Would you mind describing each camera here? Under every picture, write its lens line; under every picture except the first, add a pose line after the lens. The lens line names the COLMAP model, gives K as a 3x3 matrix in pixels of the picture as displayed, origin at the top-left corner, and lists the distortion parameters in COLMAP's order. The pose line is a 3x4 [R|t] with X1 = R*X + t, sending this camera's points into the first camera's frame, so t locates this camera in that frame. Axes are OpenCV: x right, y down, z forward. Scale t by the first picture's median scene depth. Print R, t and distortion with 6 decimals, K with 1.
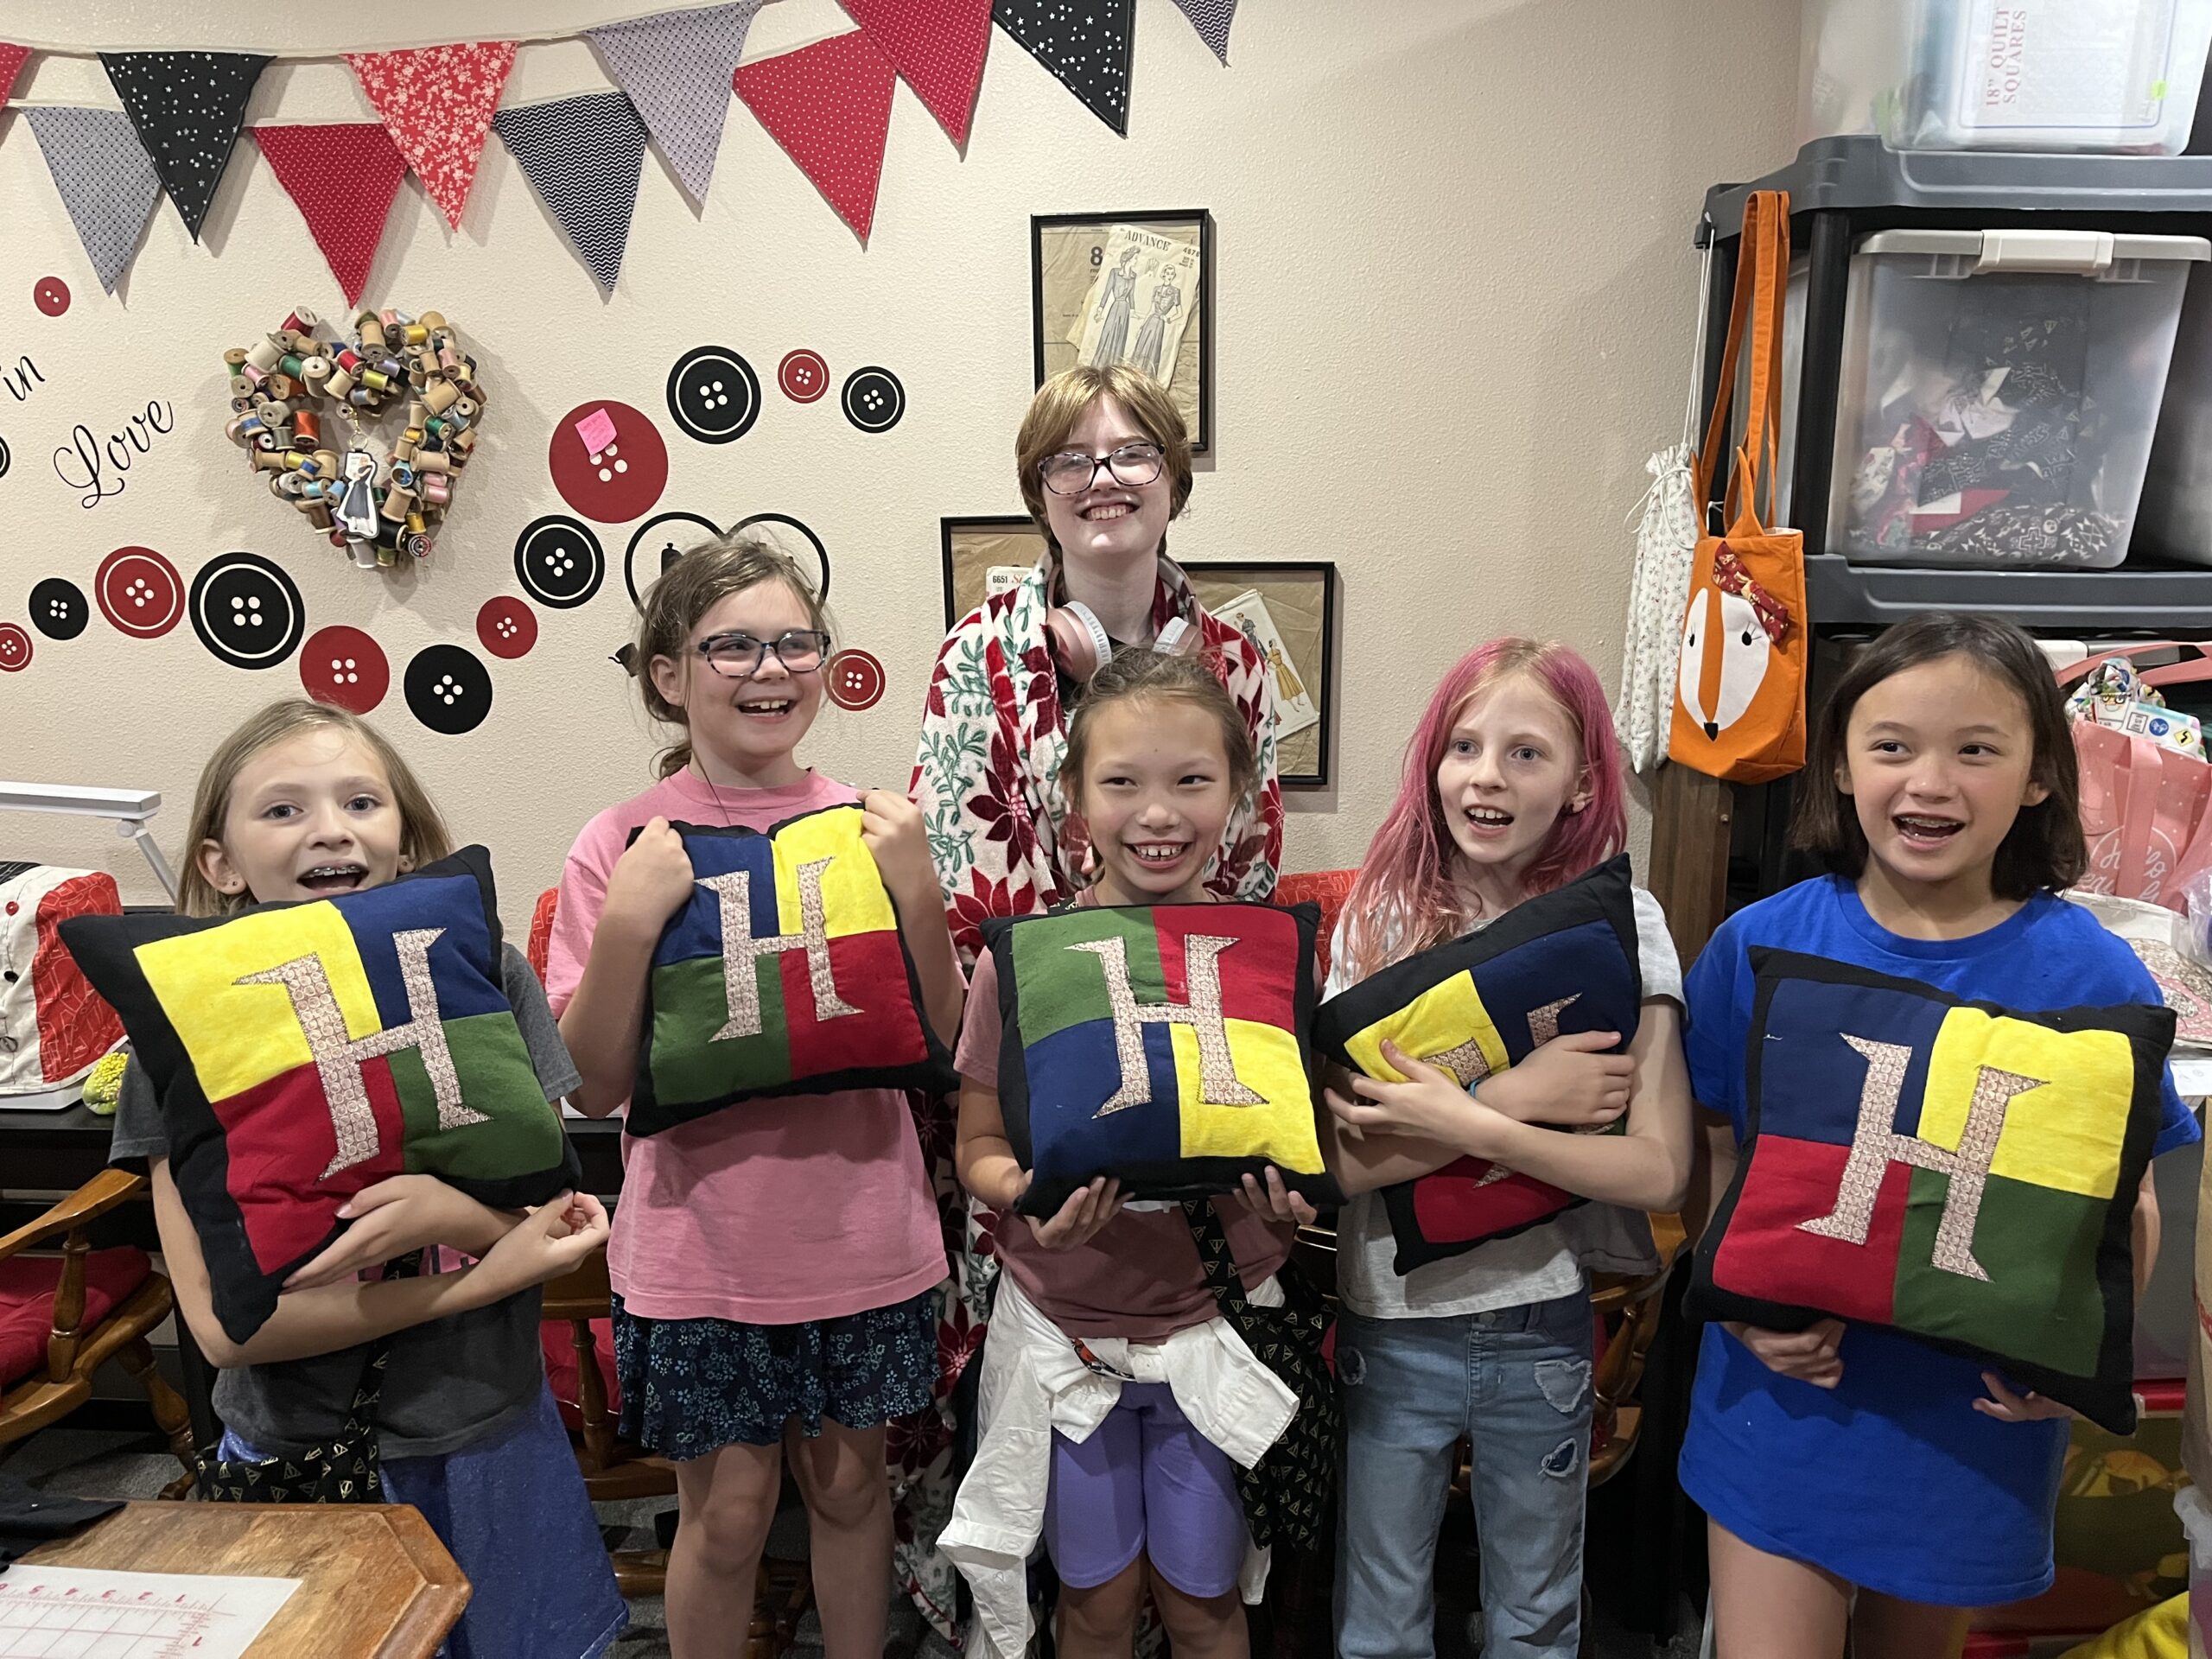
lens RADIAL K [[1668.5, 0, 1093.9], [0, 1668.5, 834.3], [0, 0, 1]] dist [0.070510, -0.093790]
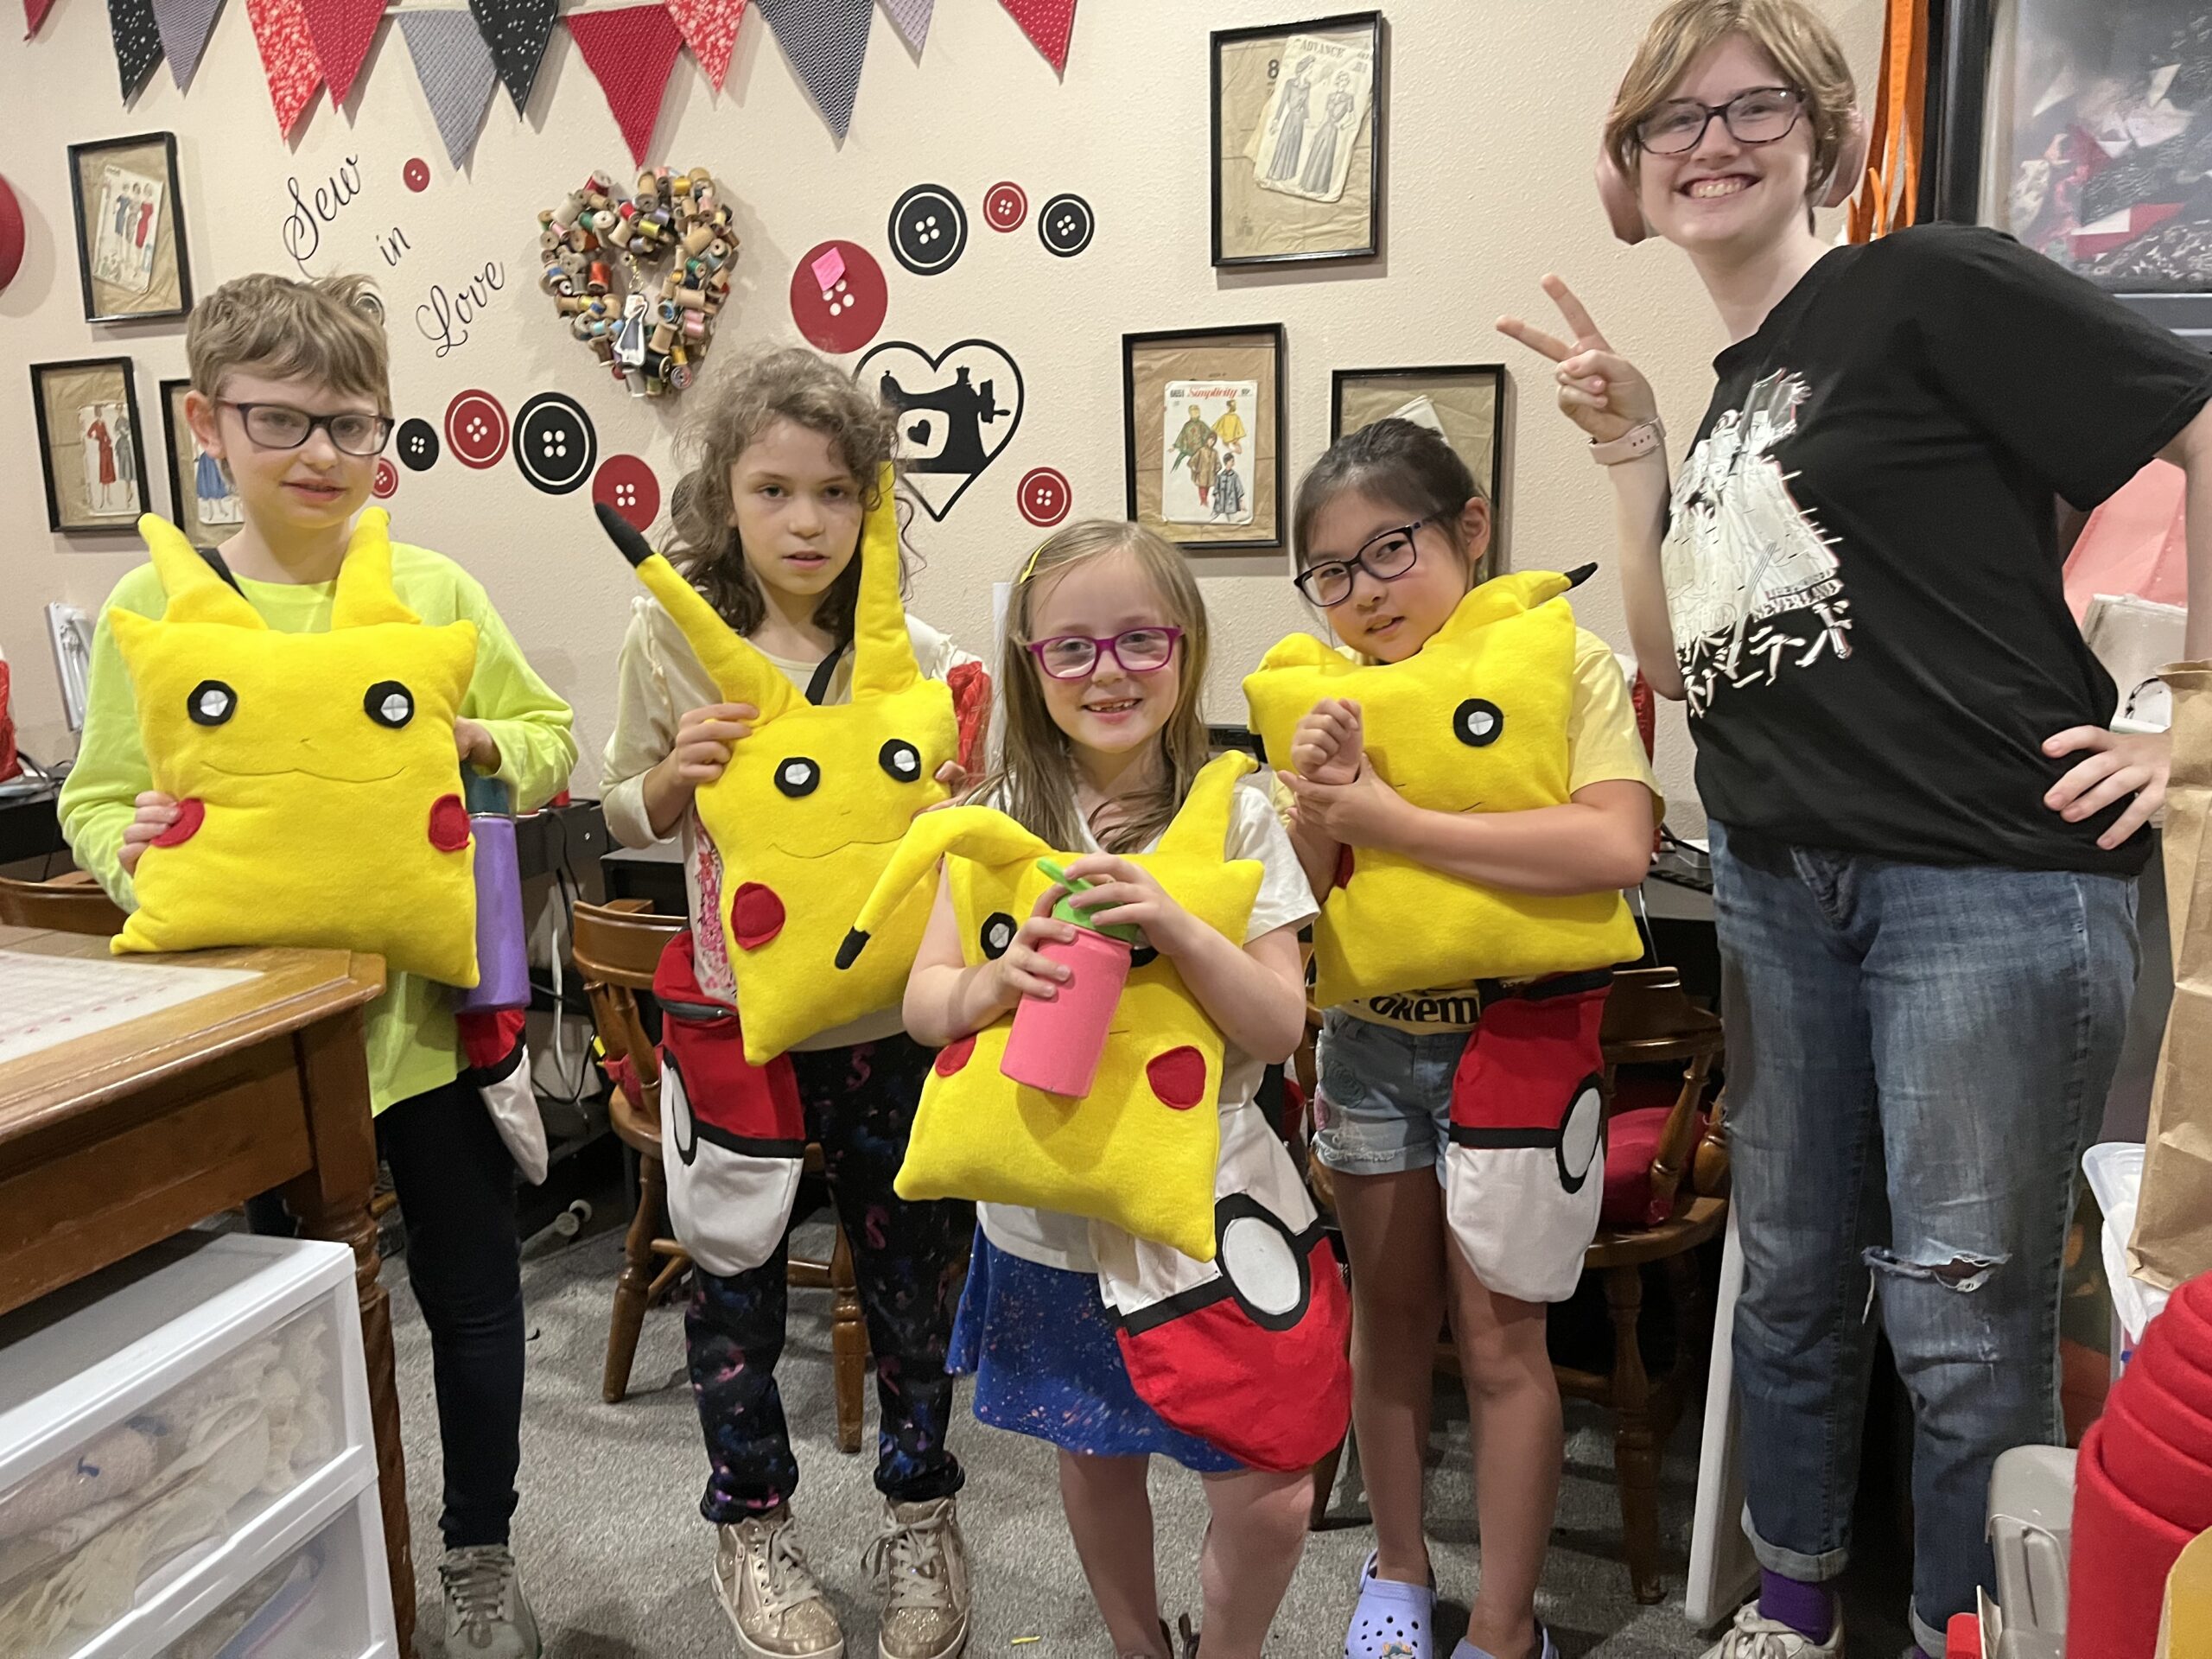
lens RADIAL K [[1668.5, 0, 1095.2], [0, 1668.5, 837.1], [0, 0, 1]] dist [0.070510, -0.093790]
pose [[0.961978, 0.047311, -0.268999, 0.197008], [-0.053138, 0.998483, -0.014418, 0.146933], [0.267909, 0.028163, 0.963032, -0.010582]]
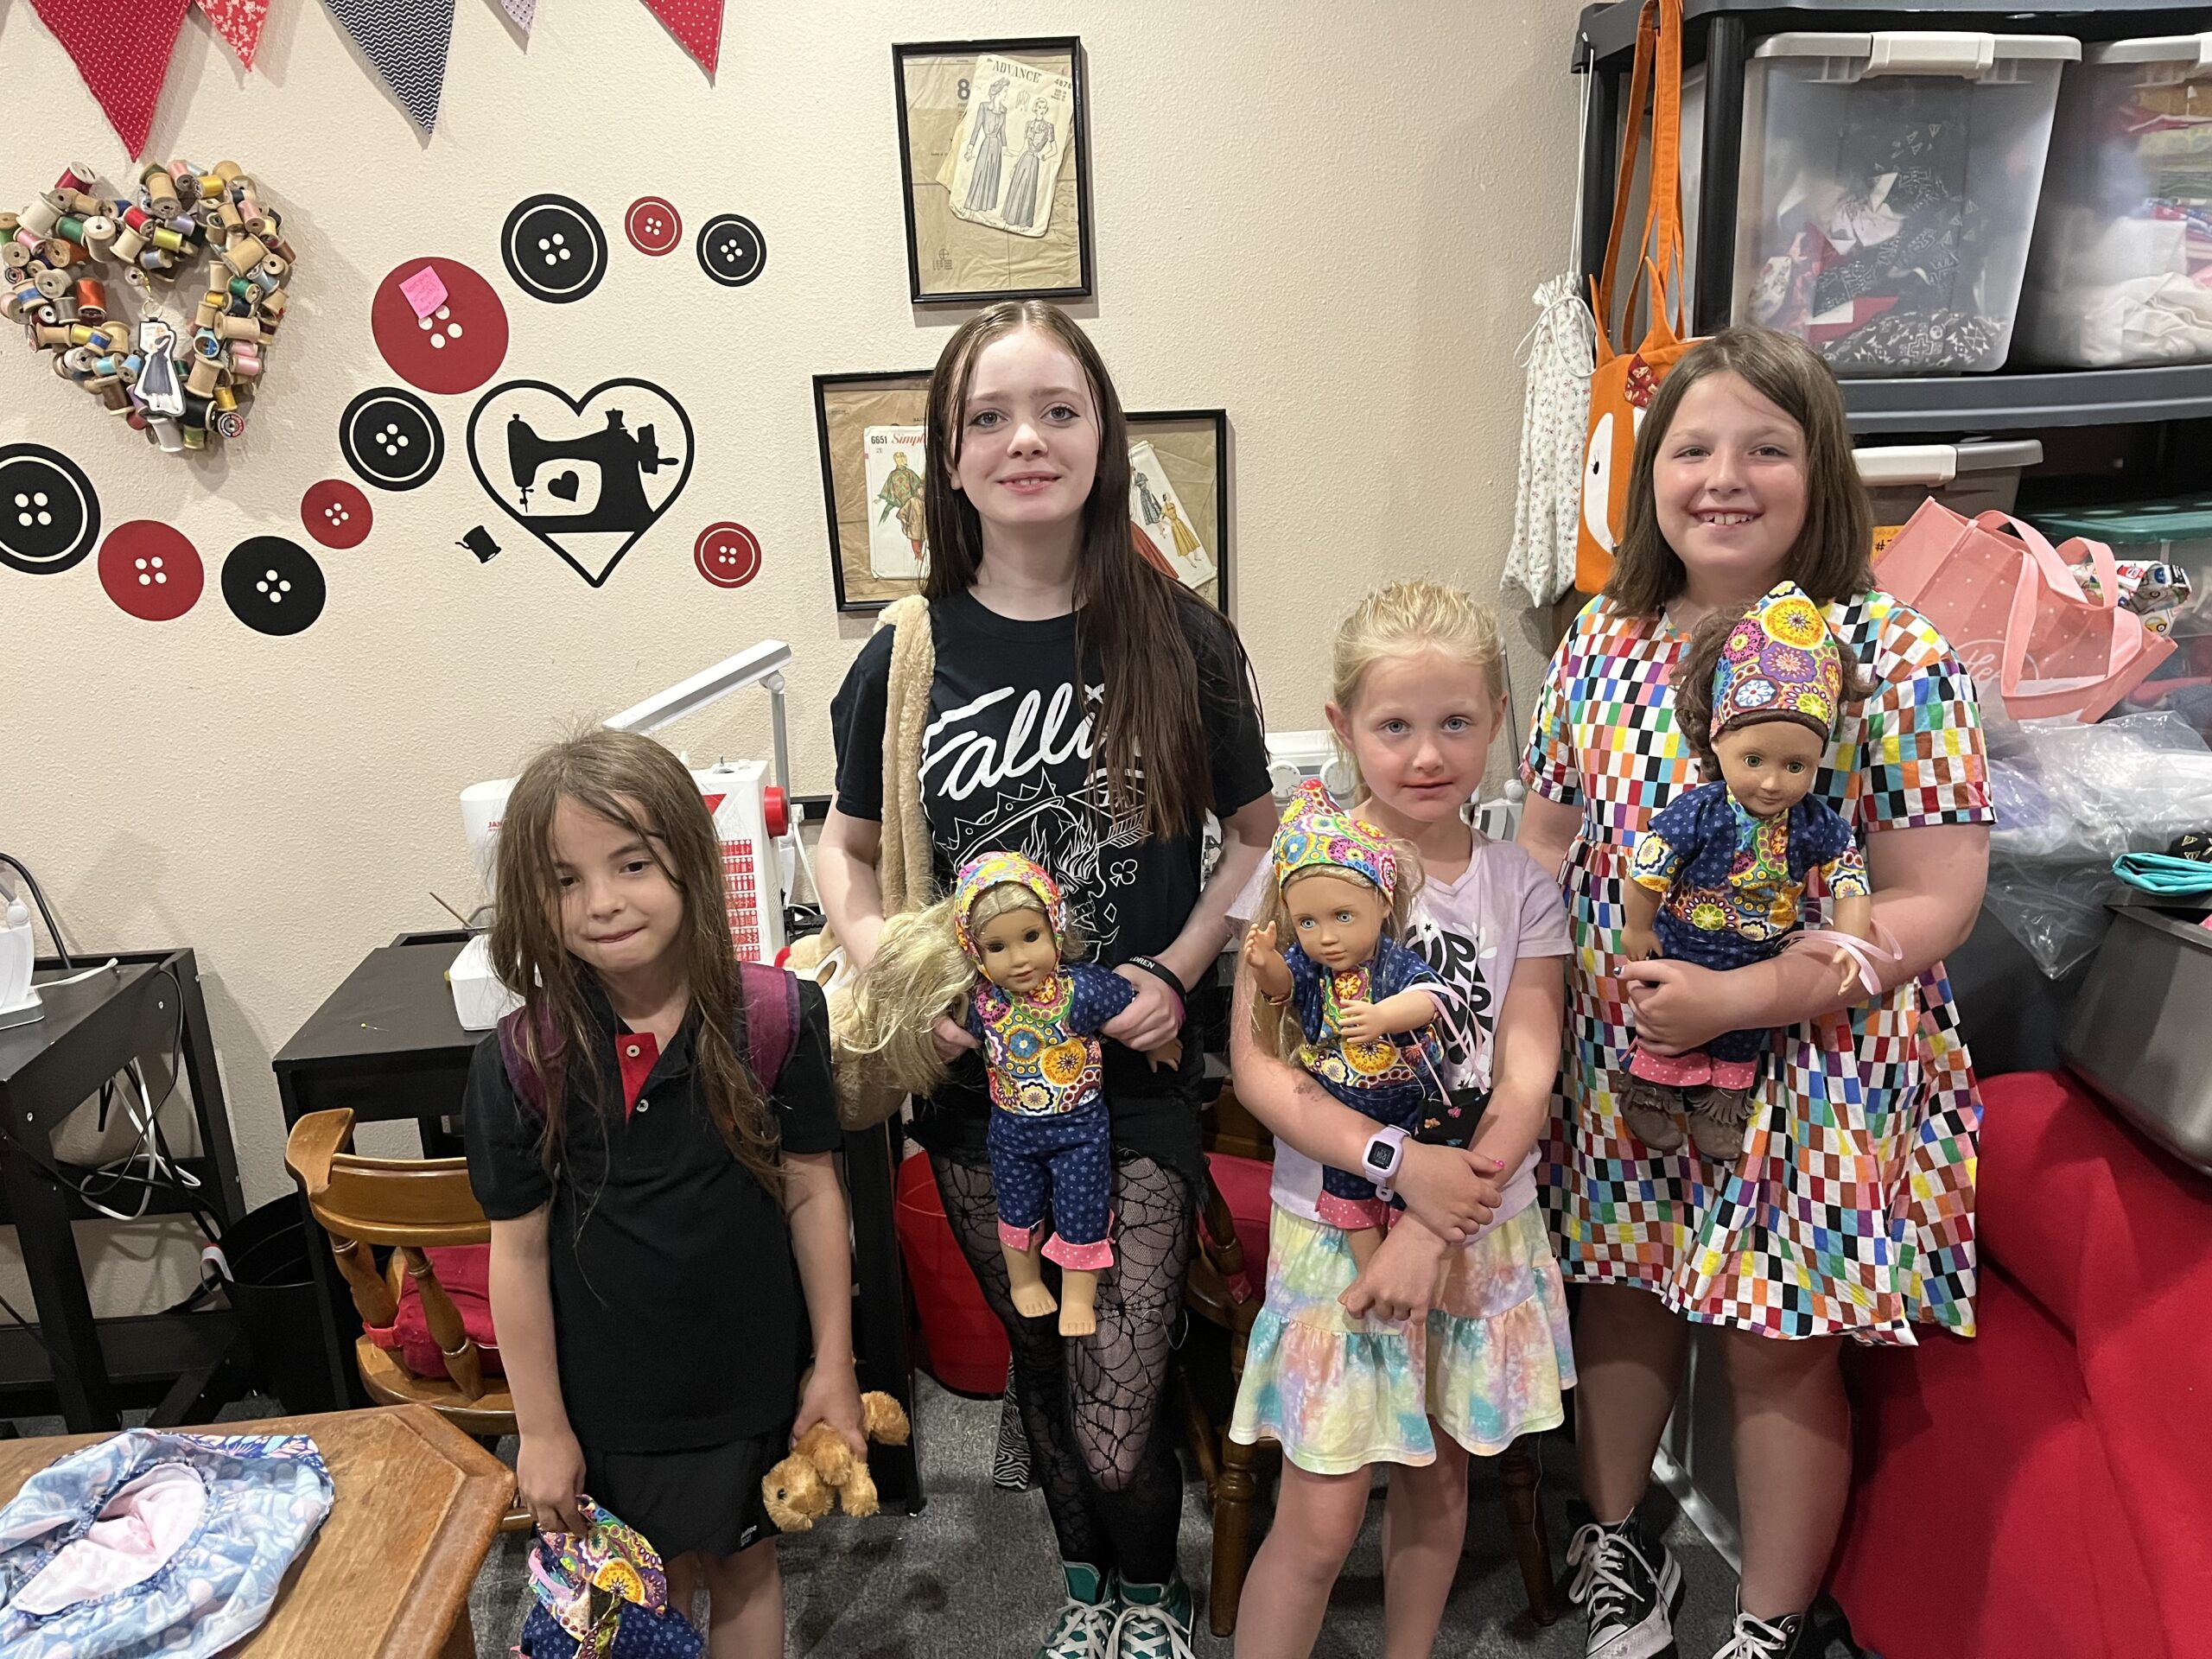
lens RADIAL K [[1668.5, 0, 1106.0], [0, 1668.5, 832.3], [0, 0, 1]] dist [0.070510, -0.093790]
pose [[0.990087, -0.065133, 0.124441, -0.064629], [0.059866, 0.997164, 0.045614, 0.035393], [-0.127059, -0.037712, 0.991178, 0.032369]]
